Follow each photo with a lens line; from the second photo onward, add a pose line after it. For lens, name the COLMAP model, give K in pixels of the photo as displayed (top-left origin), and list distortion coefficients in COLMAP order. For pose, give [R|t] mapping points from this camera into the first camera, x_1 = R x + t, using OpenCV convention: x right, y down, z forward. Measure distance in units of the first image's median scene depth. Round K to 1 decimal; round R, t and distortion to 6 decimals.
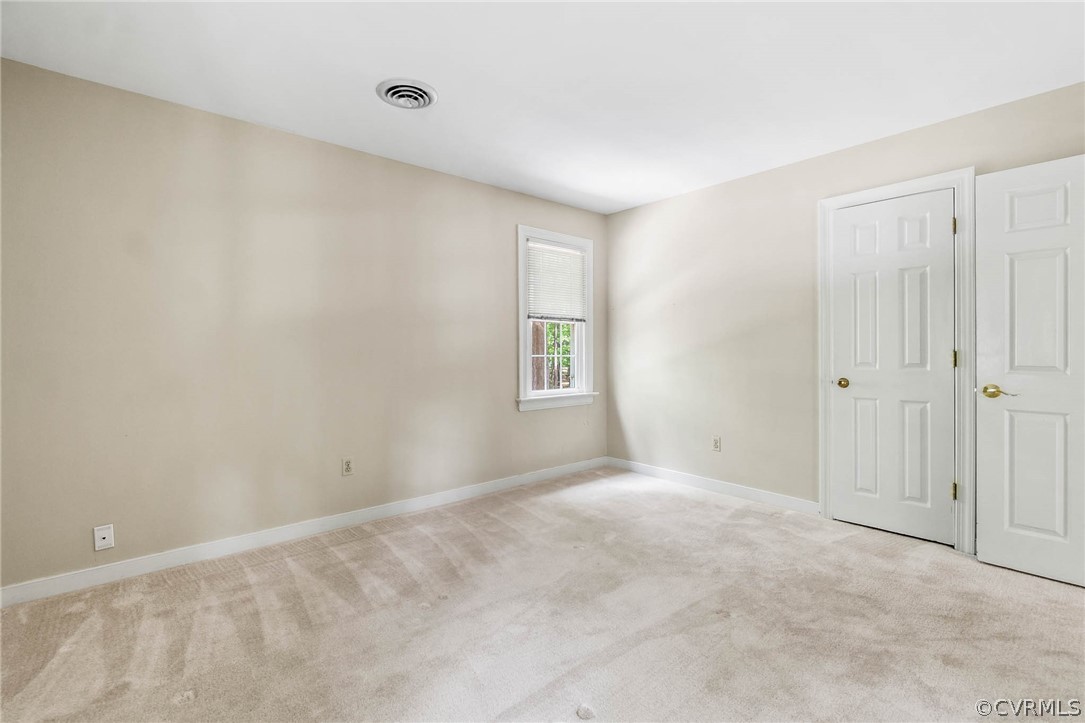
lens RADIAL K [[466.7, 0, 540.9], [0, 466.7, 351.7], [0, 0, 1]] dist [-0.001294, 0.000340]
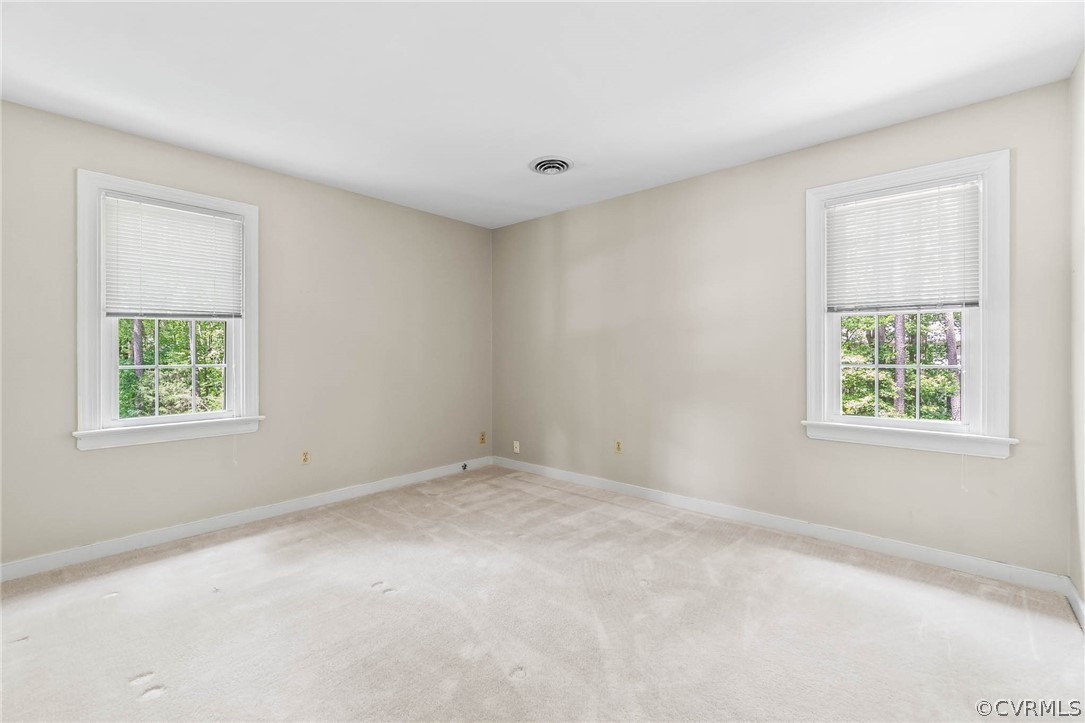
lens RADIAL K [[466.7, 0, 545.2], [0, 466.7, 356.4], [0, 0, 1]] dist [-0.001294, 0.000340]
pose [[0.168160, 0.006640, -0.985737, 0.696042], [-0.007421, 0.999958, 0.005470, -0.004675], [0.985732, 0.006395, 0.168202, 0.505604]]
